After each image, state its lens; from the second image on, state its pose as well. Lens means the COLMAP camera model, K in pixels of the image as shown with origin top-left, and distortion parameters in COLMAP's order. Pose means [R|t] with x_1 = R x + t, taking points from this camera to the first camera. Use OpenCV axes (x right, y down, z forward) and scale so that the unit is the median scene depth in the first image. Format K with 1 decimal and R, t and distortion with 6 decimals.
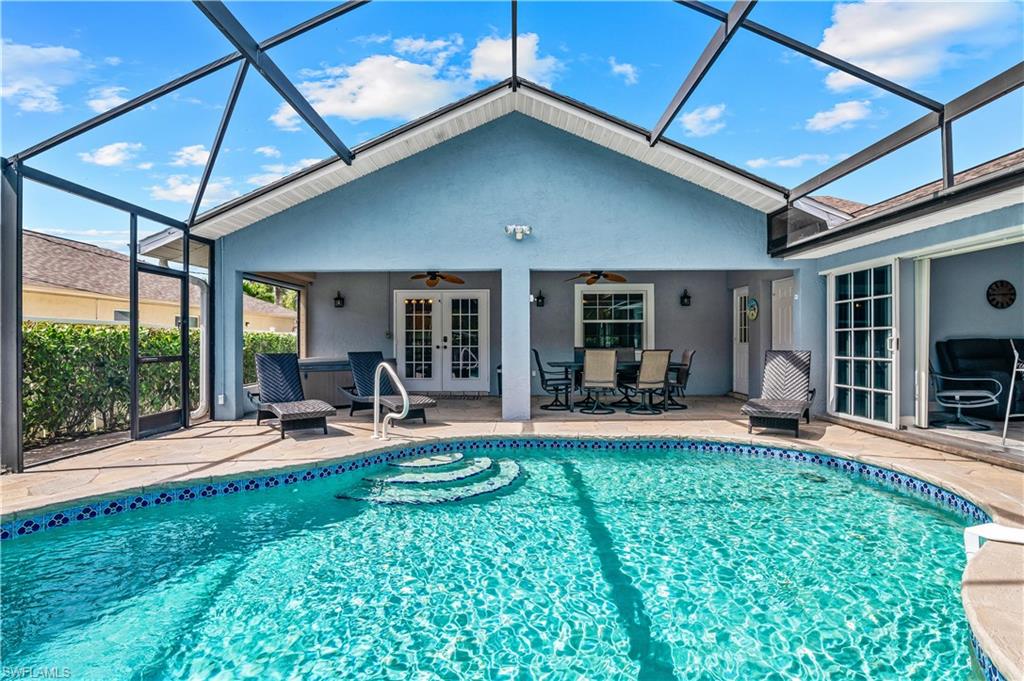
lens RADIAL K [[521.3, 0, 508.0], [0, 521.3, 343.8], [0, 0, 1]] dist [-0.016499, -0.000543]
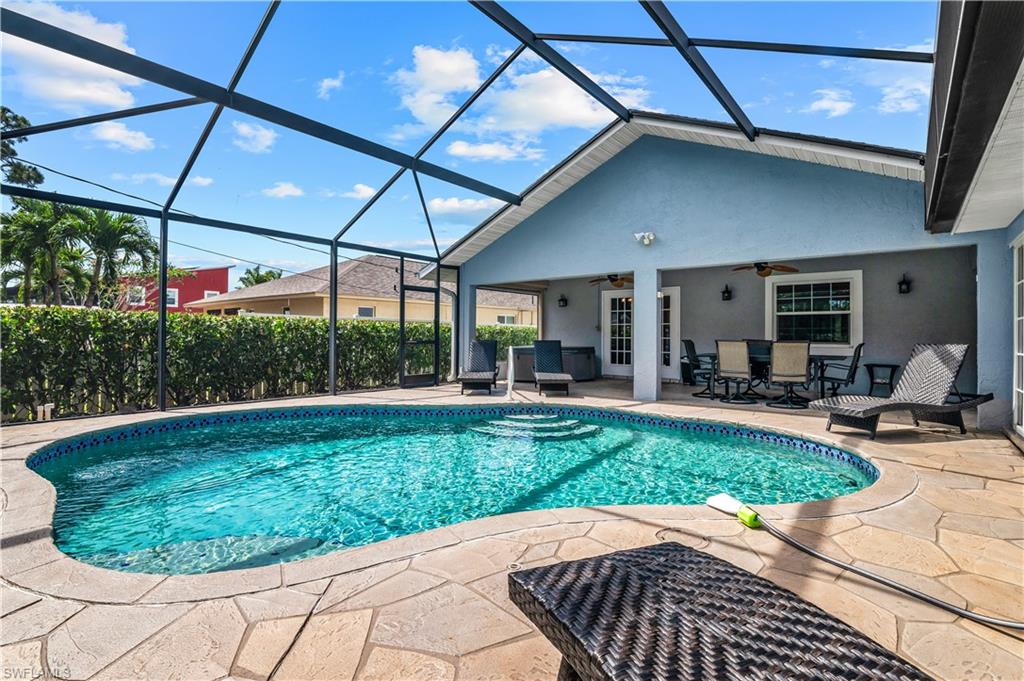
lens RADIAL K [[488.4, 0, 504.9], [0, 488.4, 344.4], [0, 0, 1]] dist [-0.018802, 0.000322]
pose [[0.772200, 0.018992, -0.635095, 0.470978], [-0.011268, 0.999805, 0.016198, 0.007815], [0.635279, -0.005352, 0.772264, -0.037277]]
